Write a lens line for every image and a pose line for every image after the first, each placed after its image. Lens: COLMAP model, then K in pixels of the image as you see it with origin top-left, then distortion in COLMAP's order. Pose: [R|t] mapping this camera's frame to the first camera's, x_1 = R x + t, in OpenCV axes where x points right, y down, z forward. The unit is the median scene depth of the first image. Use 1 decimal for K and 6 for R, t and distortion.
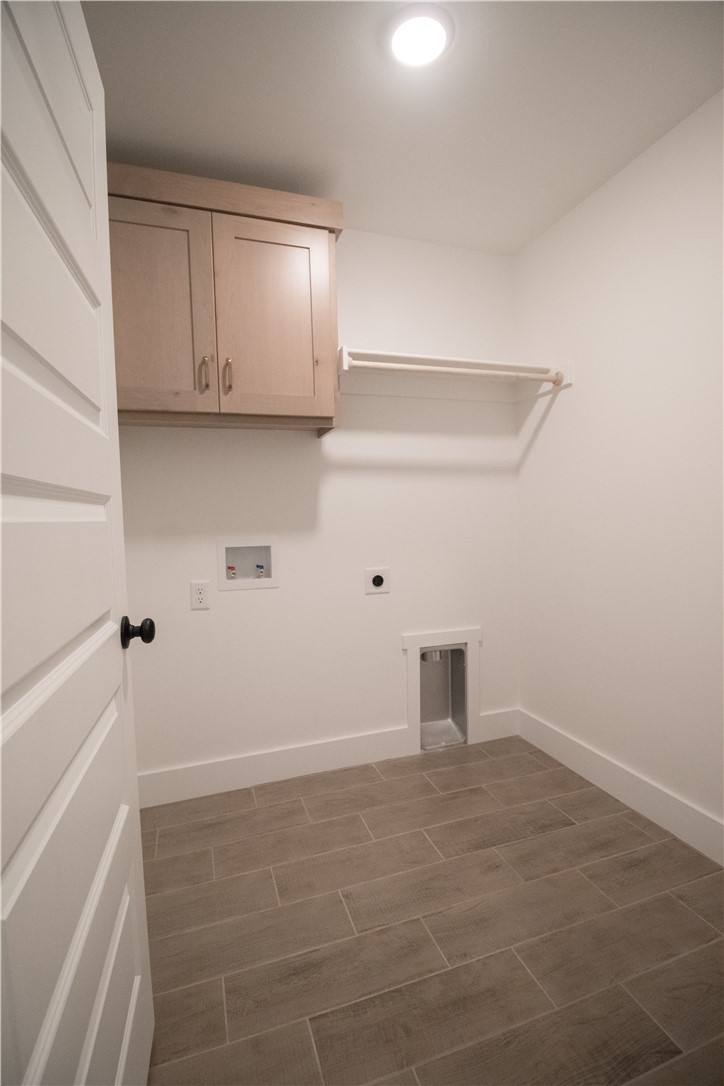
lens RADIAL K [[509.0, 0, 362.0], [0, 509.0, 543.0], [0, 0, 1]] dist [0.001986, 0.000480]
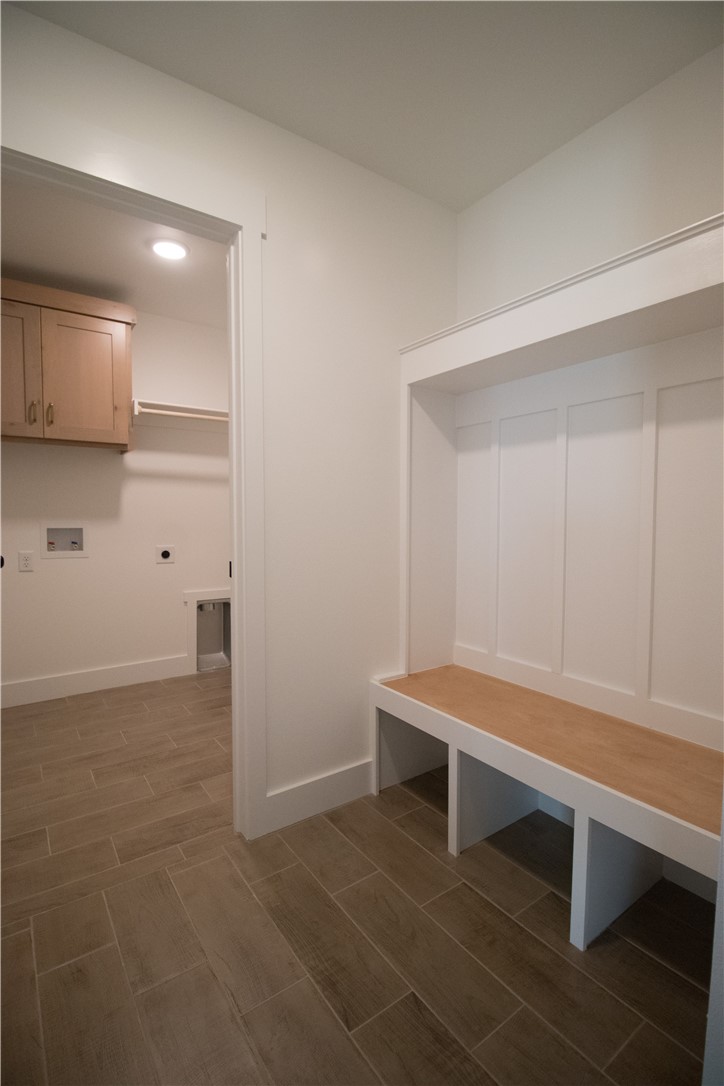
lens RADIAL K [[502.3, 0, 362.0], [0, 502.3, 543.0], [0, 0, 1]] dist [-0.011303, -0.000429]
pose [[0.956970, 0.014818, 0.289808, 0.184159], [-0.015717, 0.999876, 0.000775, 0.038133], [-0.289760, -0.005296, 0.957085, -0.642766]]
